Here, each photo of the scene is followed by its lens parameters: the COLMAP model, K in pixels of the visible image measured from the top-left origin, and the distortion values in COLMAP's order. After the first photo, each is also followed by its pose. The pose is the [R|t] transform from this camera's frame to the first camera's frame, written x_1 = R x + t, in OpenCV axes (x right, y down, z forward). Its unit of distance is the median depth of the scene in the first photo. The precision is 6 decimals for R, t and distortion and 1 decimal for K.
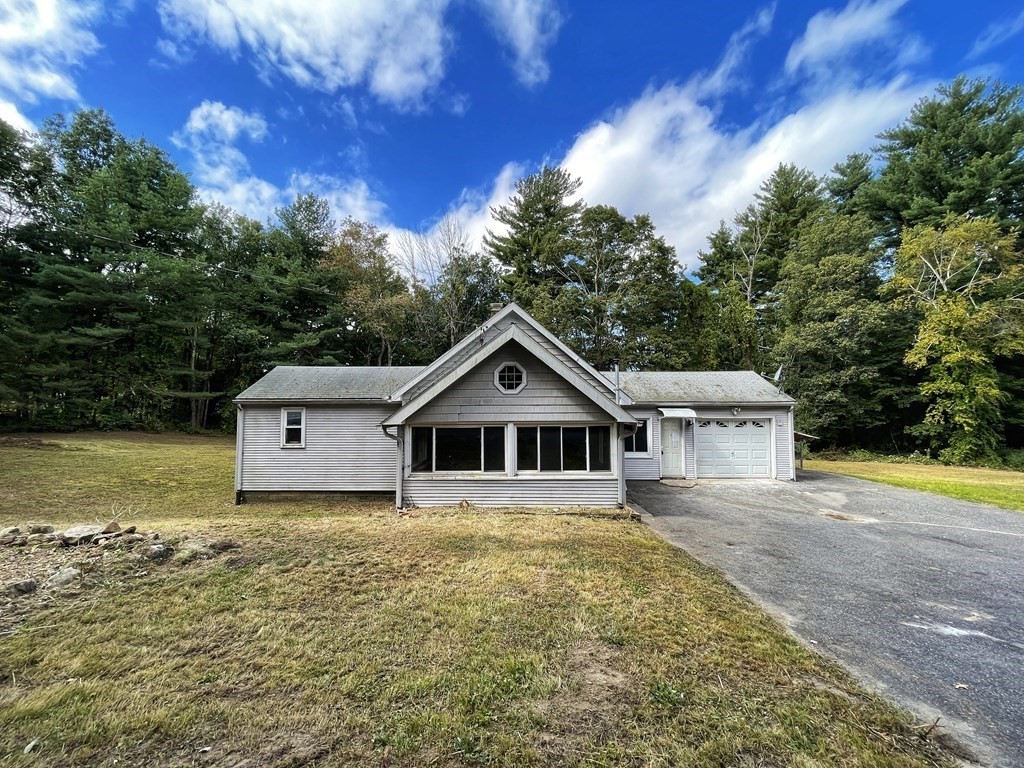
lens RADIAL K [[414.3, 0, 512.0], [0, 414.3, 384.0], [0, 0, 1]] dist [-0.001045, 0.000155]
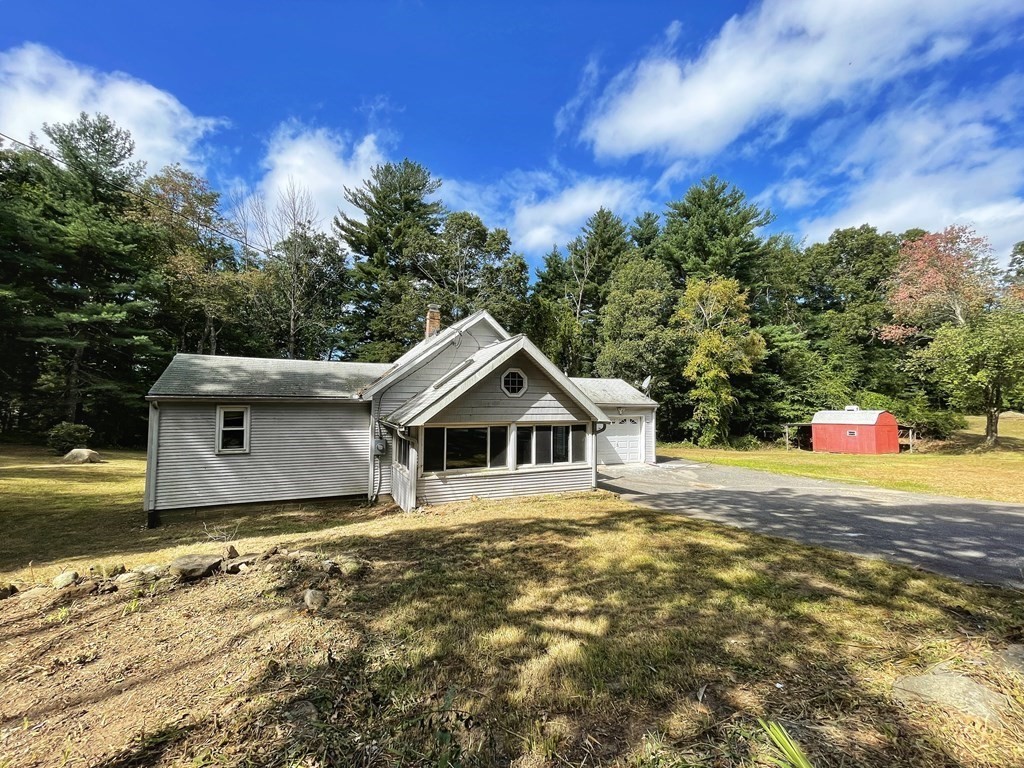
lens RADIAL K [[414.3, 0, 512.0], [0, 414.3, 384.0], [0, 0, 1]] dist [-0.001045, 0.000155]
pose [[0.903660, 0.031753, 0.427073, -0.157808], [-0.035744, 0.999360, 0.001329, -0.003947], [-0.426757, -0.016466, 0.904216, -0.001944]]
